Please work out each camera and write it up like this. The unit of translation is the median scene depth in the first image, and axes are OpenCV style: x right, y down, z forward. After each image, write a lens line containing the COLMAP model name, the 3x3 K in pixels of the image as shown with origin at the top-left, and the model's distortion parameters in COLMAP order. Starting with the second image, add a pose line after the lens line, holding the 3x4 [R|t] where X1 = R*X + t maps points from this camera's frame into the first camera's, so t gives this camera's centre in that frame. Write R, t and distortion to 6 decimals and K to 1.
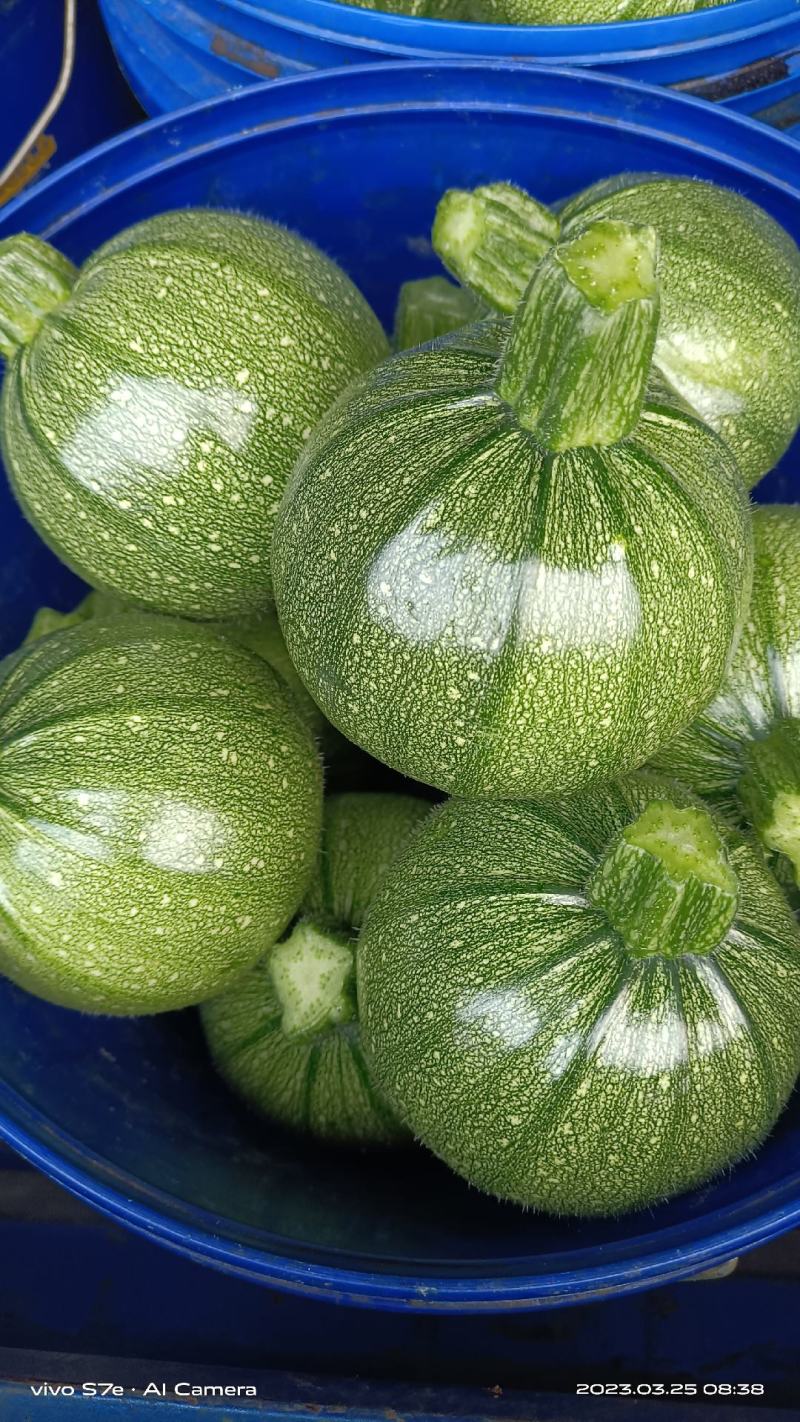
lens RADIAL K [[1110.3, 0, 409.0], [0, 1110.3, 715.0], [0, 0, 1]] dist [-0.017443, -0.004954]
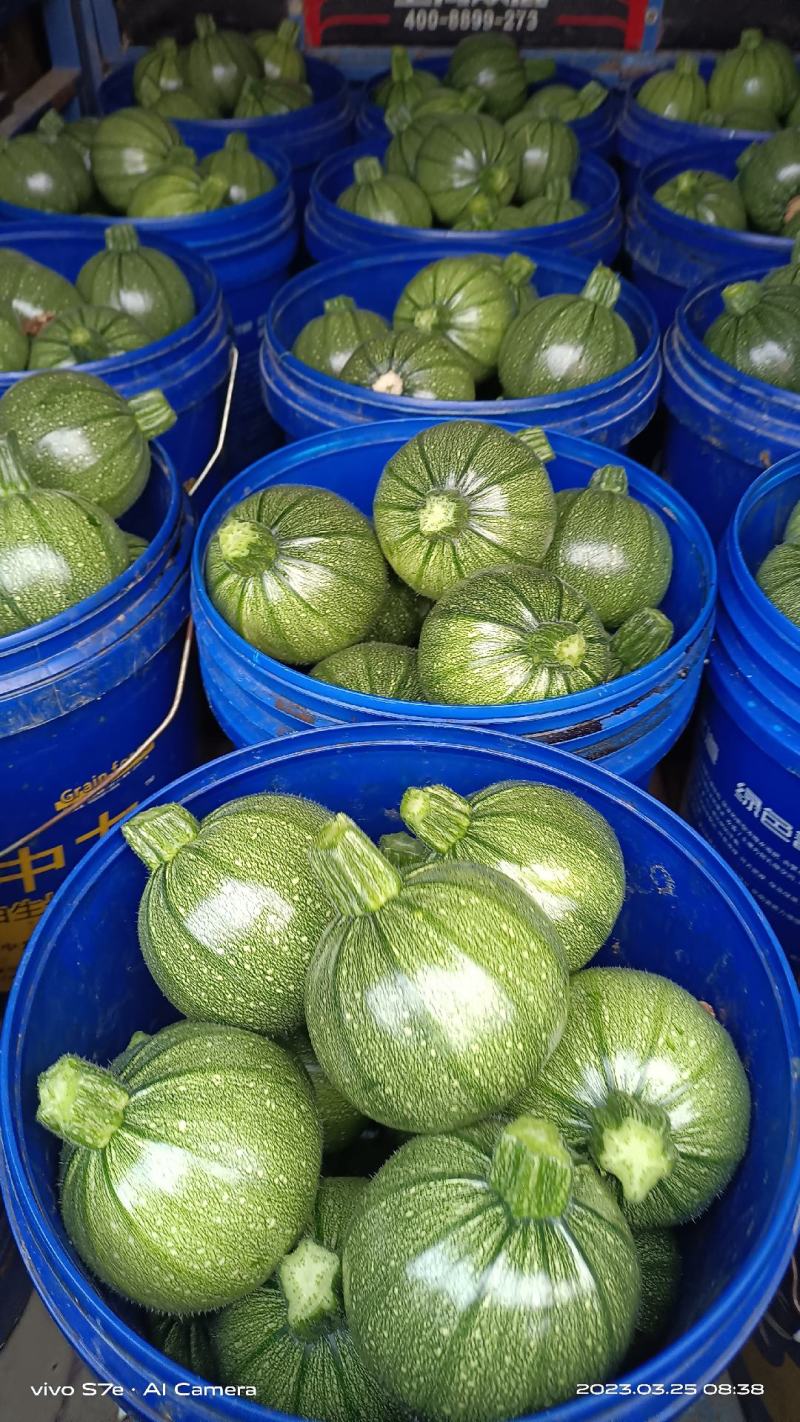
lens RADIAL K [[1110.3, 0, 409.0], [0, 1110.3, 715.0], [0, 0, 1]] dist [-0.017443, -0.004954]
pose [[0.999095, 0.028676, 0.031420, -0.027130], [-0.010839, 0.885867, -0.463812, 0.279931], [-0.041134, 0.463052, 0.885376, -0.705319]]
